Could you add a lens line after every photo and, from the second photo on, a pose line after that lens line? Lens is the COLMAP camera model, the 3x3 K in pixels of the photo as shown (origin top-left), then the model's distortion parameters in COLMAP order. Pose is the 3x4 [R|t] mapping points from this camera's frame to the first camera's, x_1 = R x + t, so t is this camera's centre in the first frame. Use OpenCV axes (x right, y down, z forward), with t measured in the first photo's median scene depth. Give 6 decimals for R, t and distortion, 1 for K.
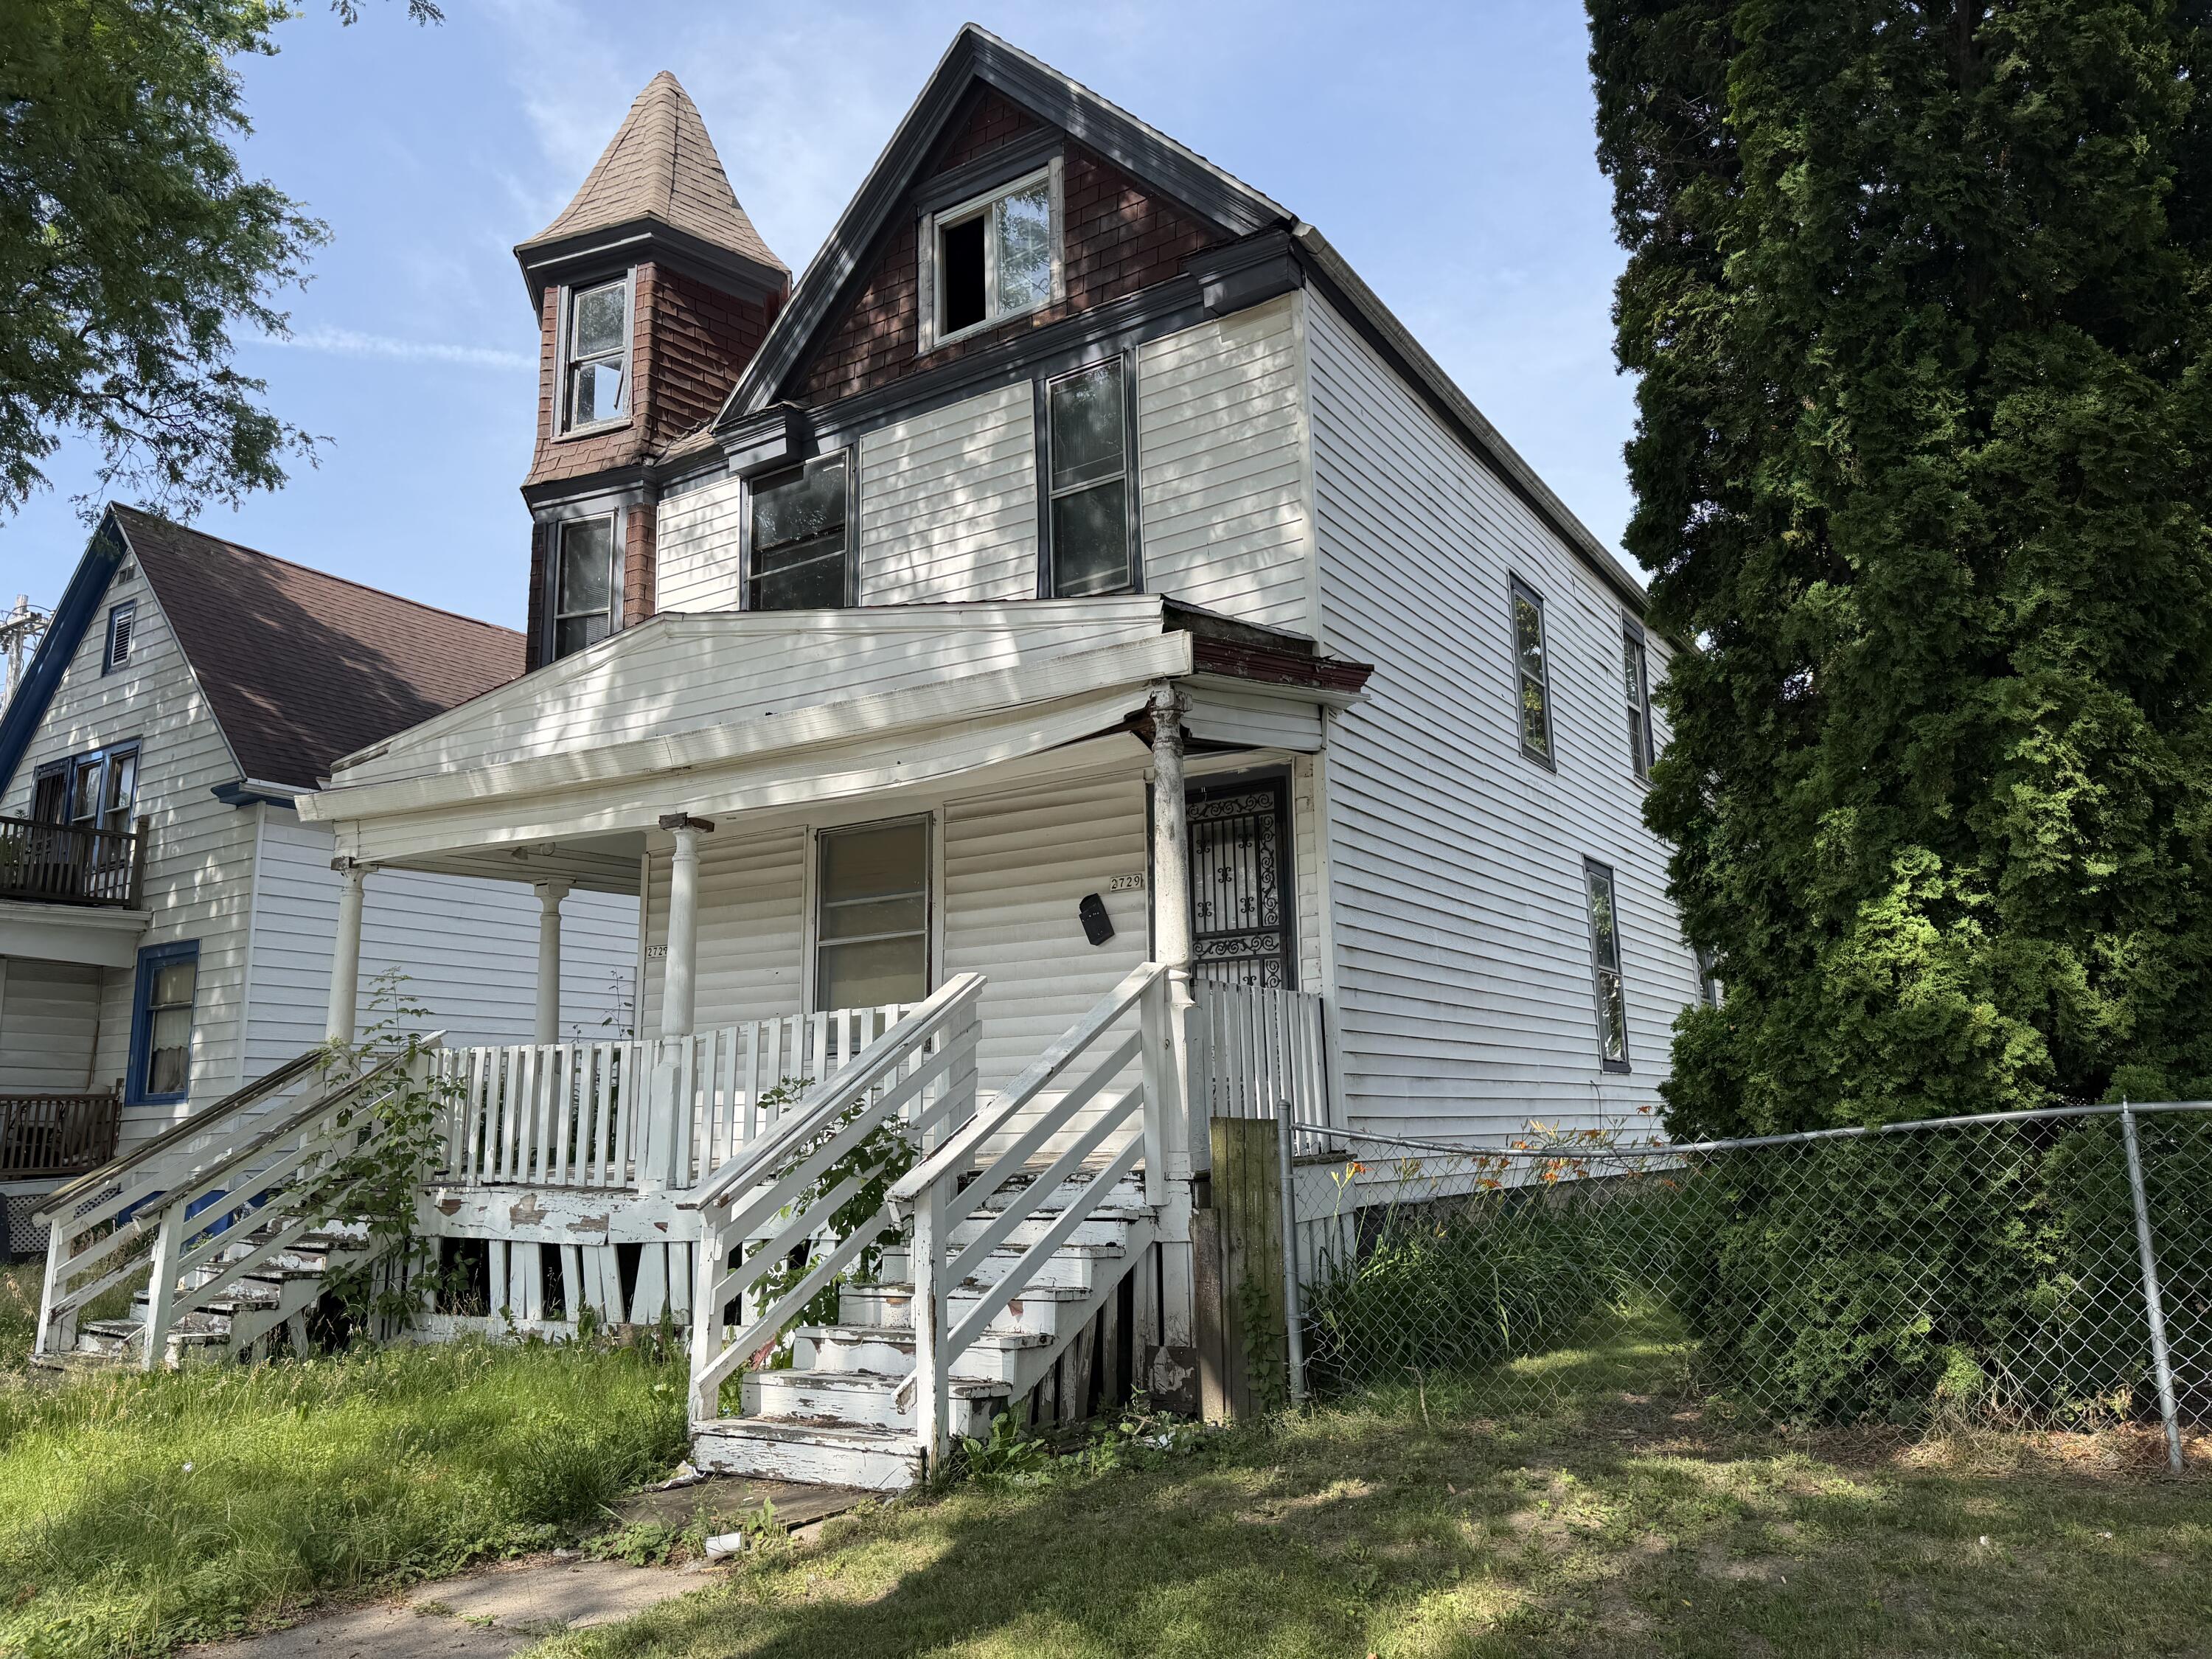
lens RADIAL K [[1545.0, 0, 1101.7], [0, 1545.0, 831.5], [0, 0, 1]] dist [0.055718, -0.017089]
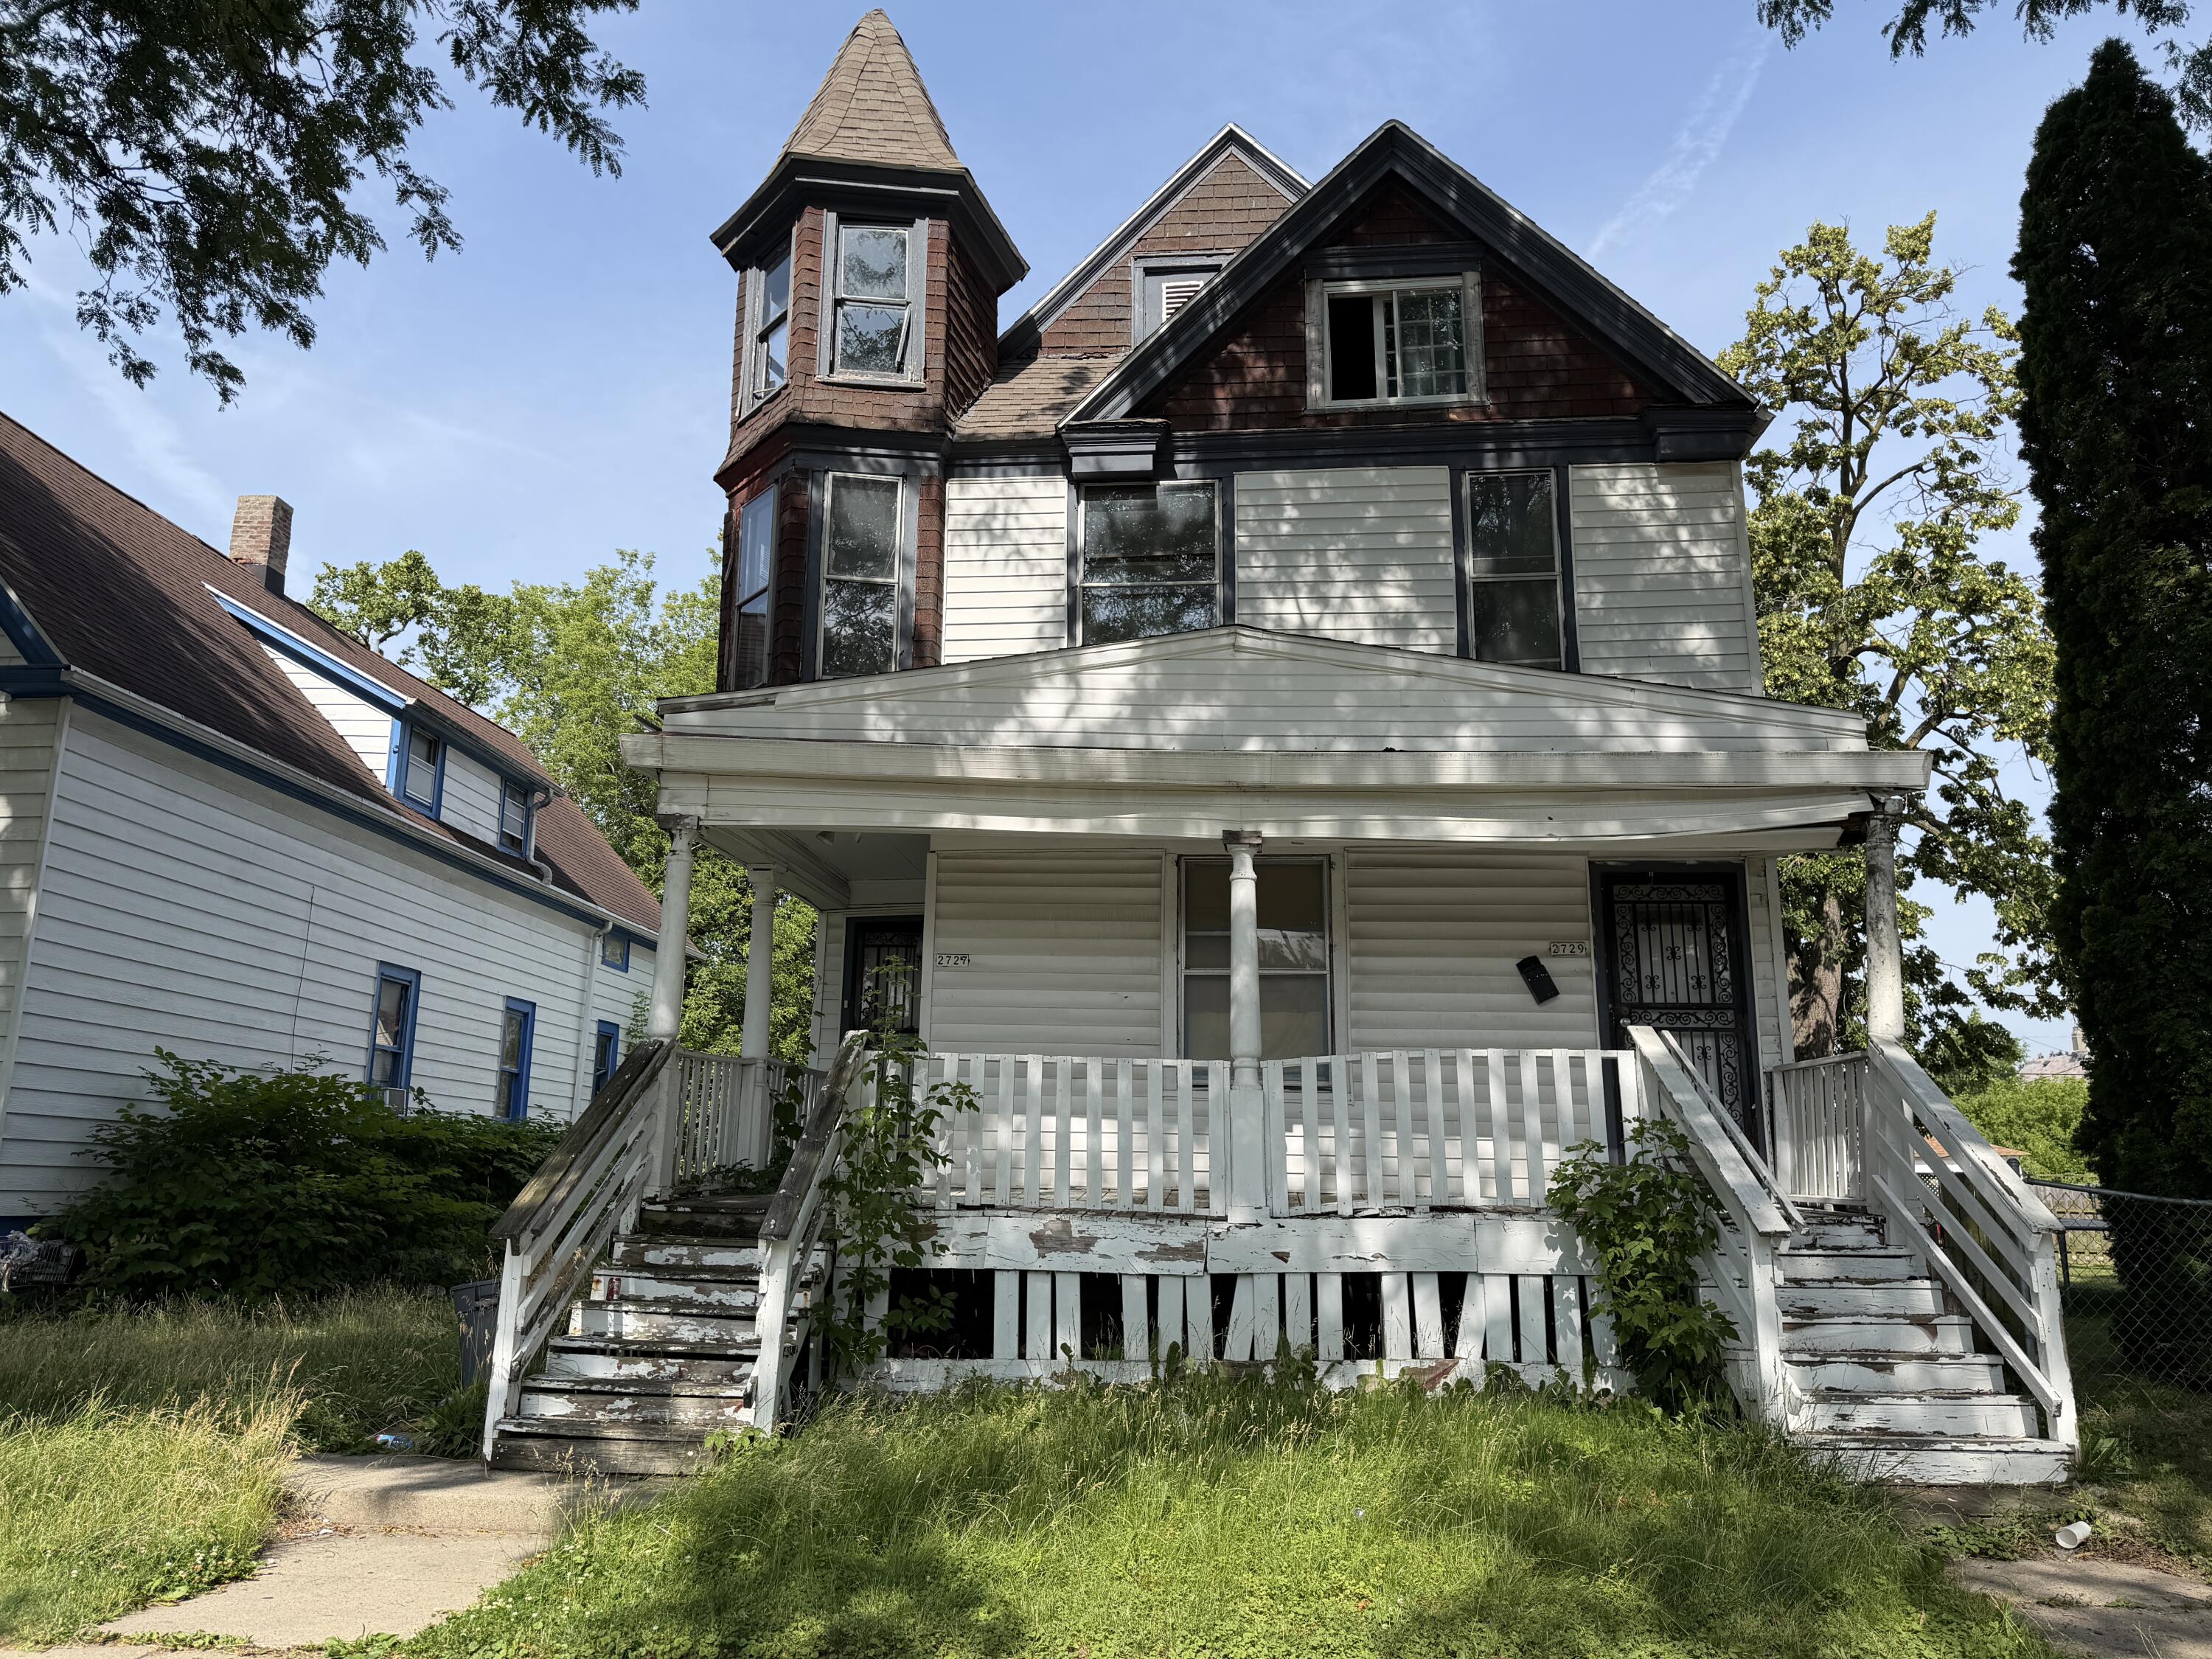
lens RADIAL K [[1545.0, 0, 1098.6], [0, 1545.0, 848.6], [0, 0, 1]] dist [0.055718, -0.017089]
pose [[0.879299, 0.134130, 0.456993, -0.729349], [-0.119010, 0.990964, -0.061865, 0.064605], [-0.461161, 0.000011, 0.887316, 0.167748]]
